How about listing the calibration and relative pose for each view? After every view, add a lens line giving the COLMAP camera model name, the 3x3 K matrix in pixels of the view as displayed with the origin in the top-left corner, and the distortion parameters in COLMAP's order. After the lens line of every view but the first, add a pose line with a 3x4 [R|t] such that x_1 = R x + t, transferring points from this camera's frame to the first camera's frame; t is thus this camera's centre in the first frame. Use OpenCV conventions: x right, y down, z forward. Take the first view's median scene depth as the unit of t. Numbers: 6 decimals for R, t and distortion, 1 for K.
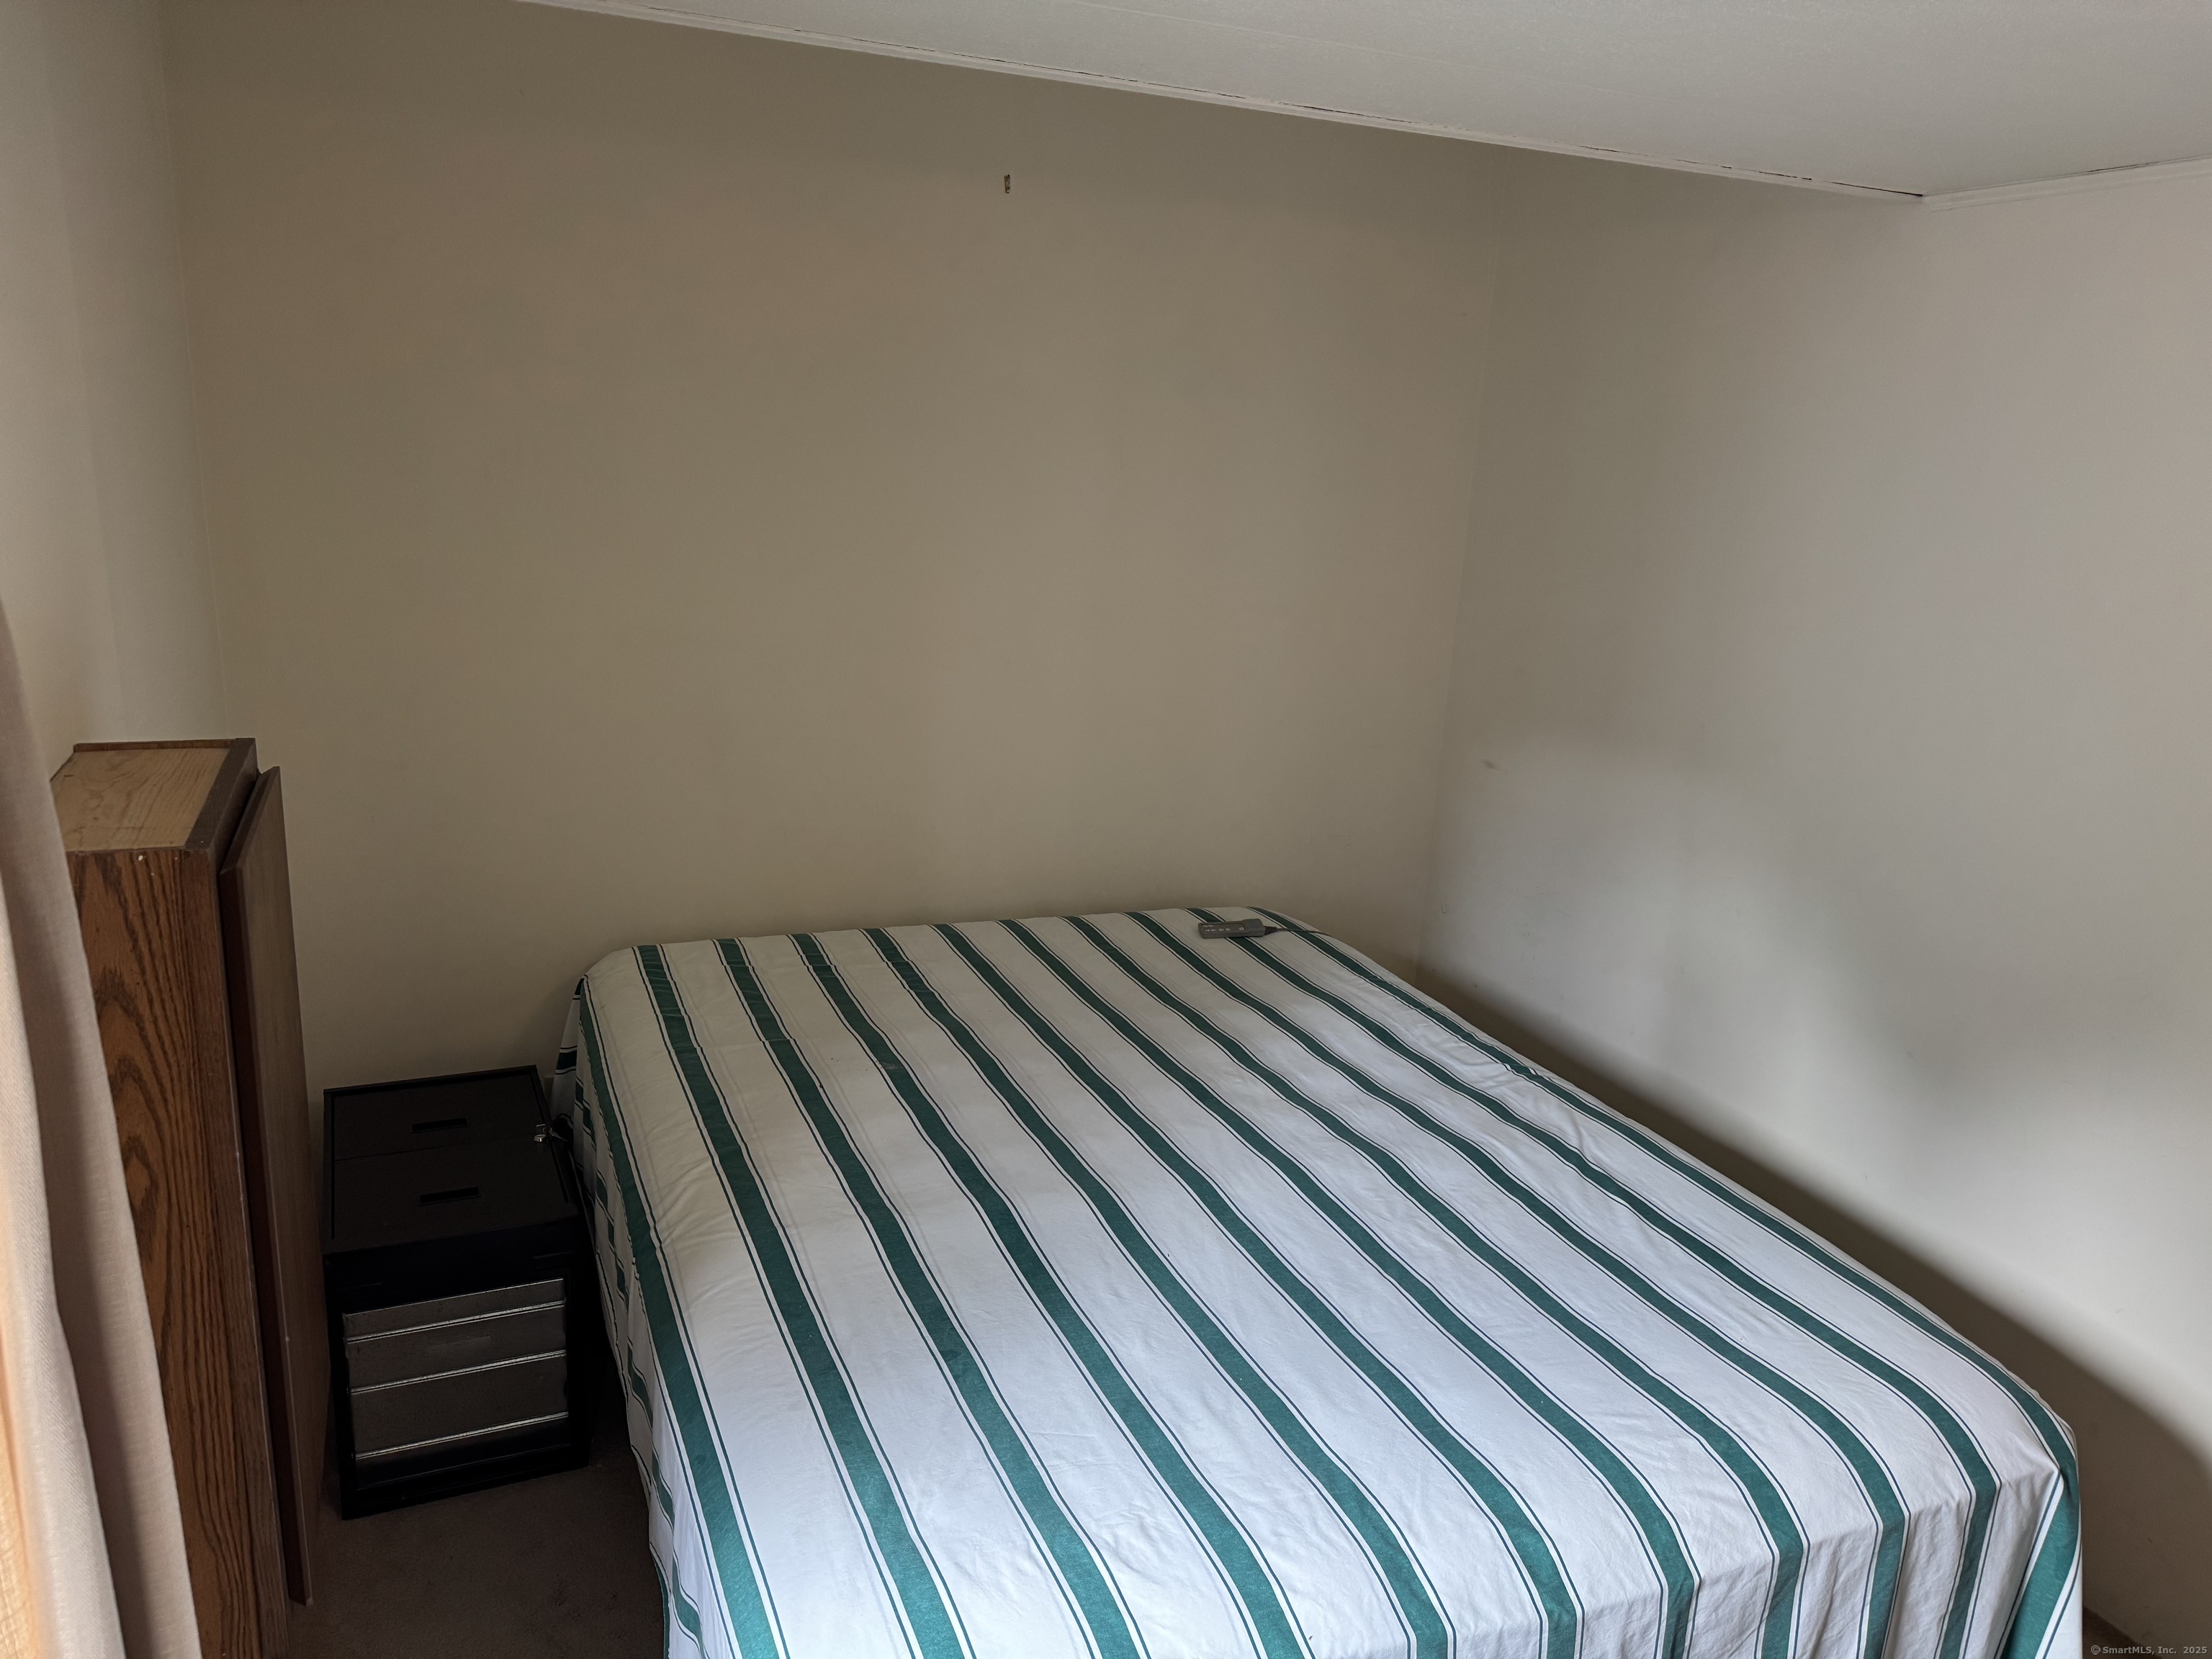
lens RADIAL K [[1569.1, 0, 1121.8], [0, 1569.1, 823.4], [0, 0, 1]] dist [0.053508, -0.050050]
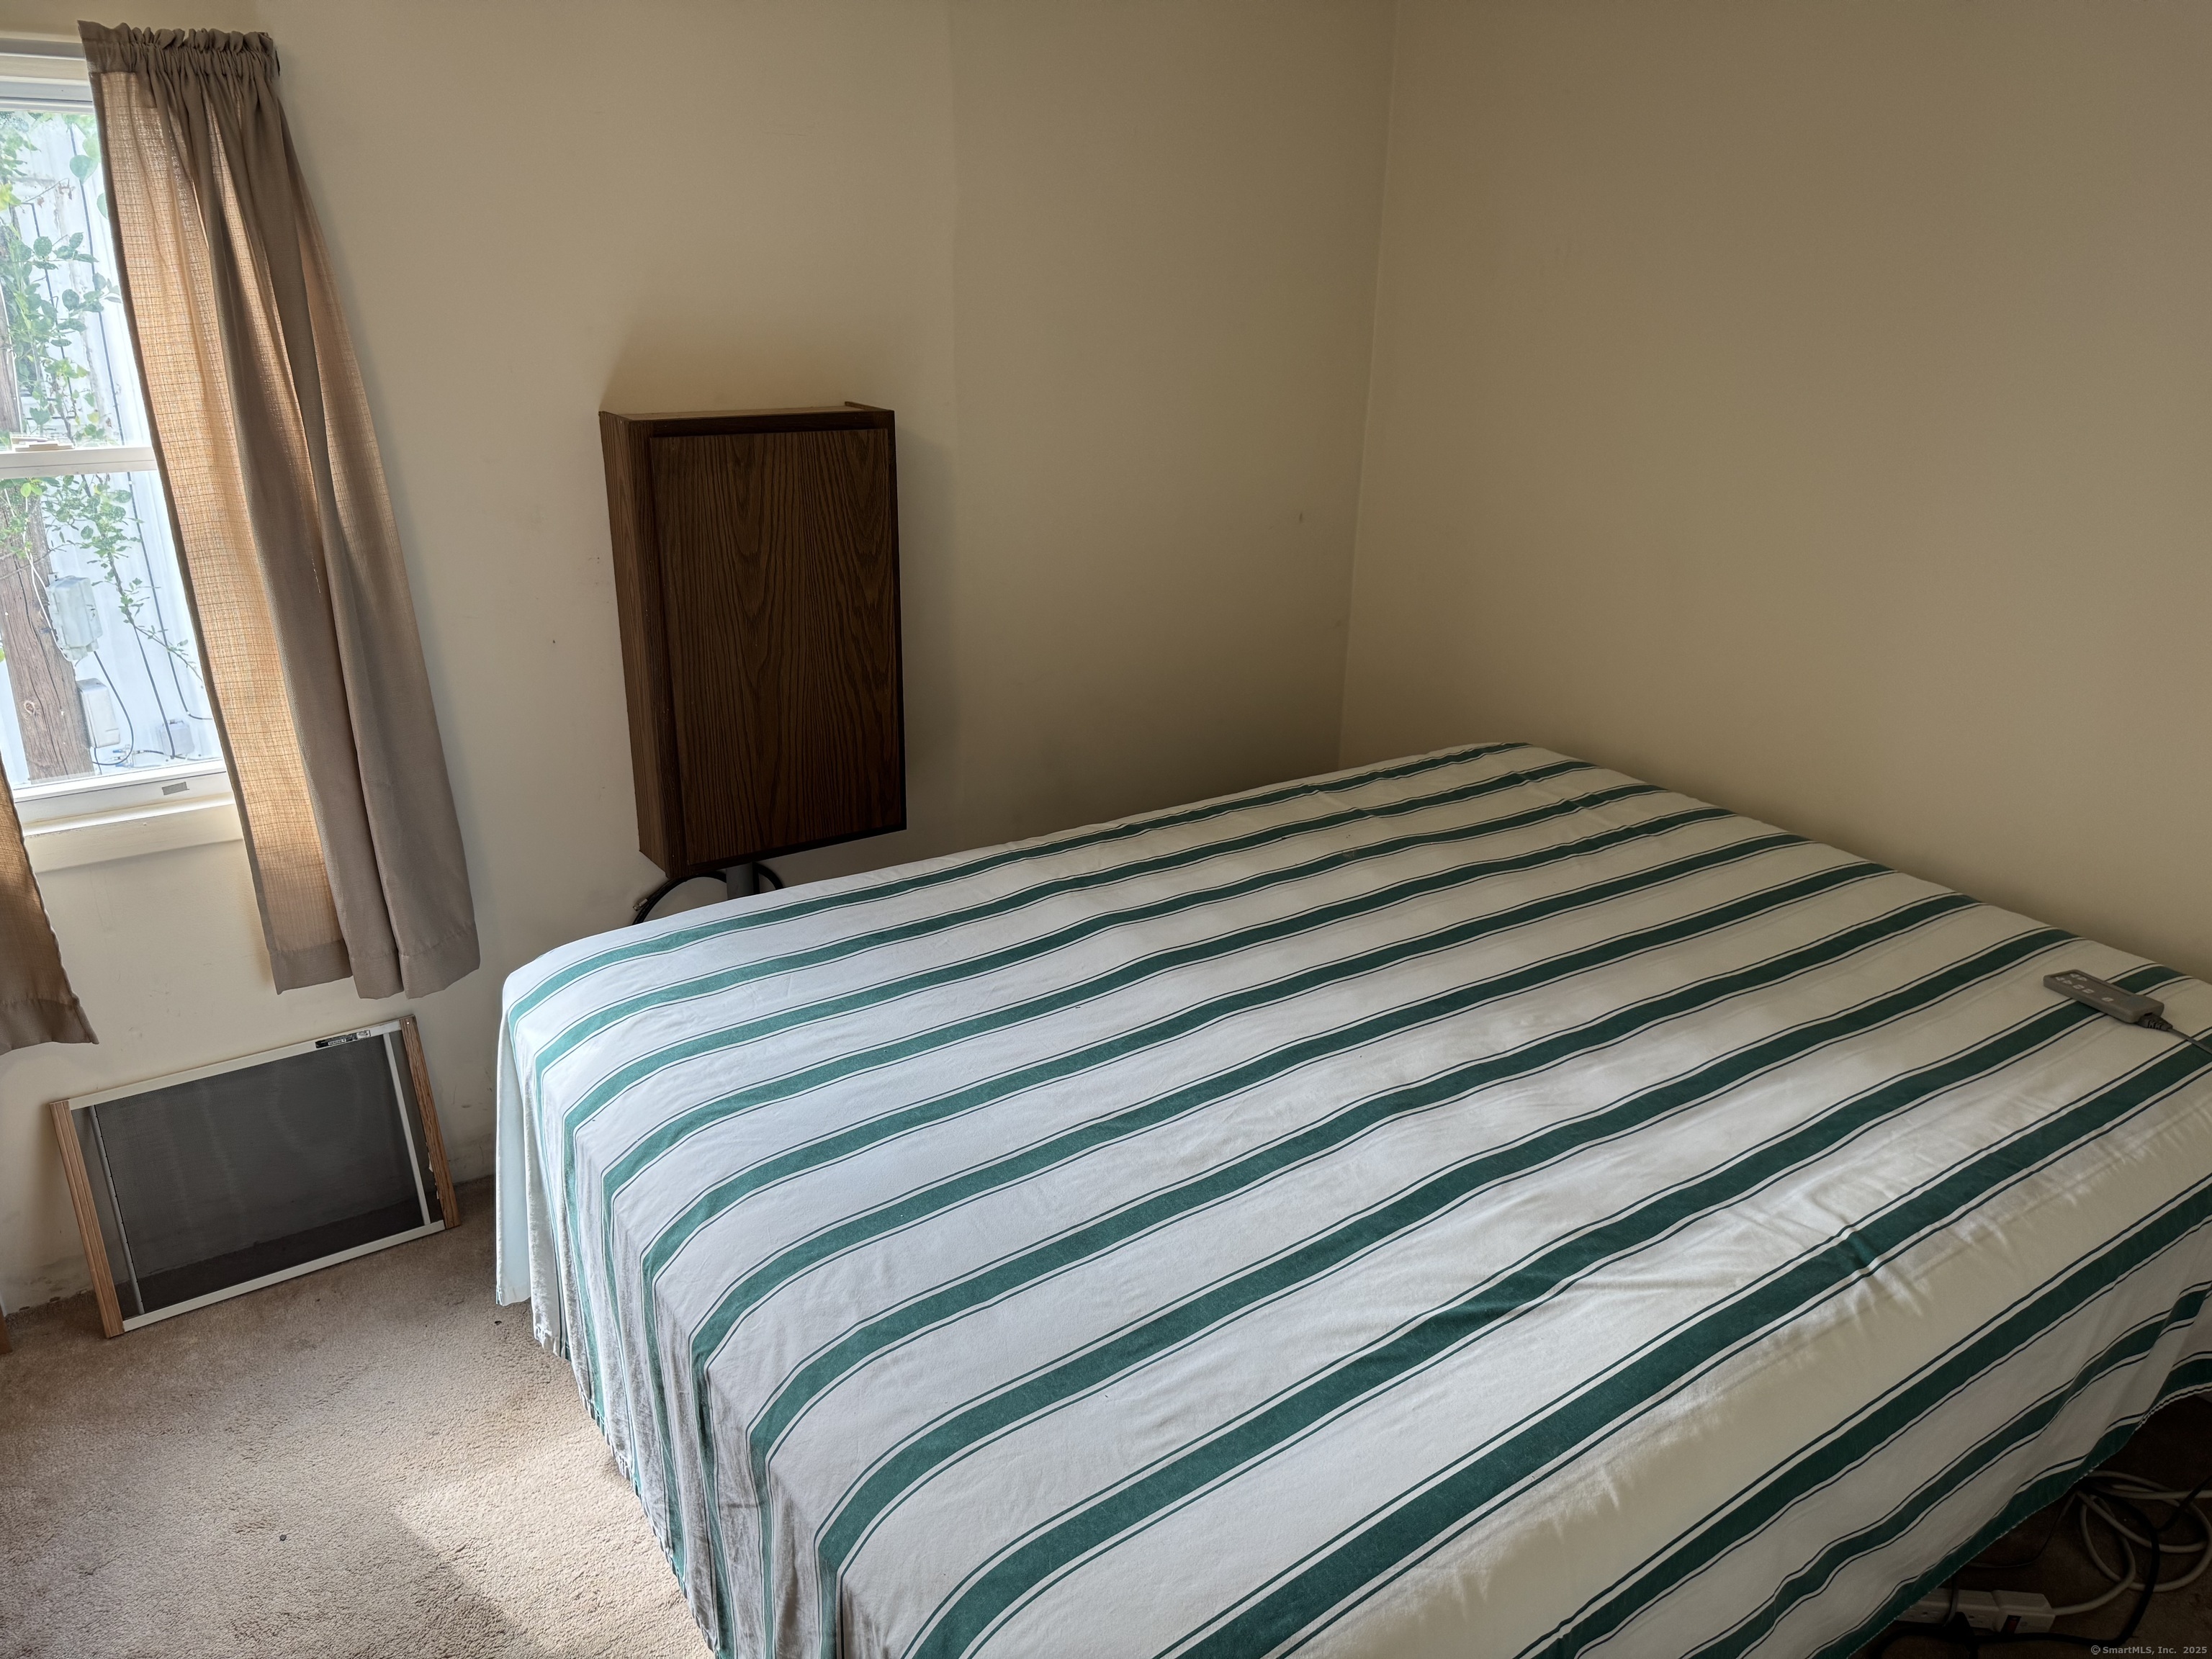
lens RADIAL K [[1569.1, 0, 1121.8], [0, 1569.1, 823.4], [0, 0, 1]] dist [0.053508, -0.050050]
pose [[0.189209, 0.297808, -0.935687, 1.087085], [-0.251395, 0.935832, 0.247019, -0.107590], [0.949210, 0.188489, 0.251936, 0.856441]]
